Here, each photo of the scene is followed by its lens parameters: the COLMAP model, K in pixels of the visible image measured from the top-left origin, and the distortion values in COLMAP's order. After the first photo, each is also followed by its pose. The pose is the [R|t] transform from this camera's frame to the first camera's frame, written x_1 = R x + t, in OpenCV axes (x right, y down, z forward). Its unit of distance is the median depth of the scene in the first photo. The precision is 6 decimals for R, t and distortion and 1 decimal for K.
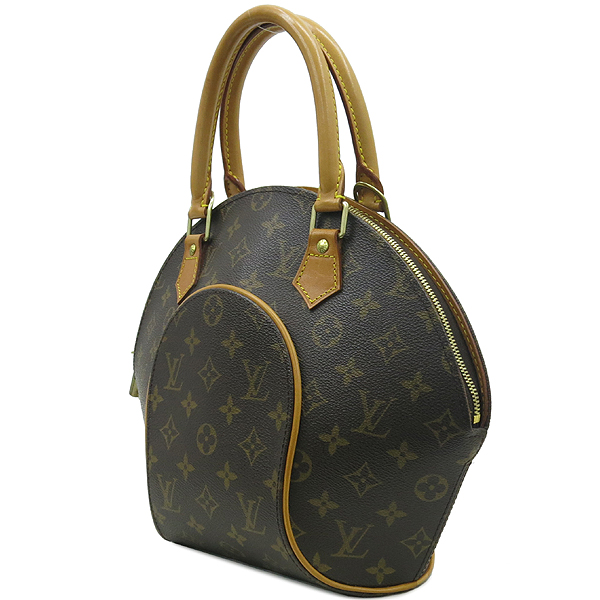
lens RADIAL K [[961.4, 0, 300.0], [0, 961.4, 300.0], [0, 0, 1]] dist [-0.044191, -0.014895]
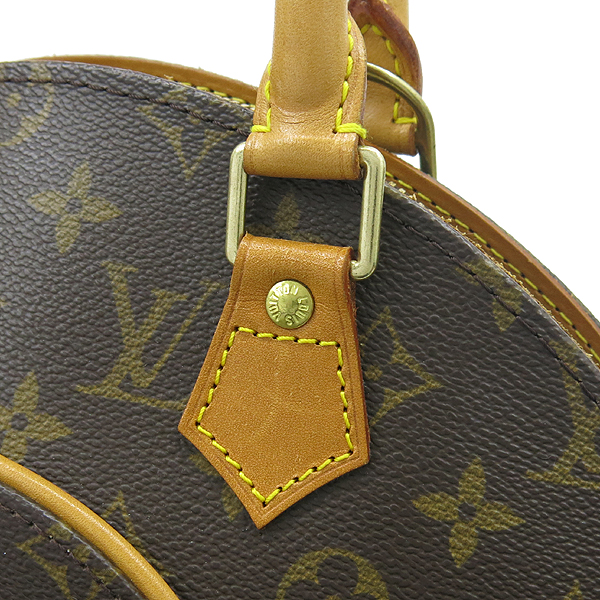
lens RADIAL K [[880.9, 0, 300.0], [0, 880.9, 300.0], [0, 0, 1]] dist [0.012381, -0.054318]
pose [[0.932325, -0.093260, 0.349388, -0.063526], [0.014873, 0.975244, 0.220629, -0.113296], [-0.361315, -0.200502, 0.910632, 0.753914]]
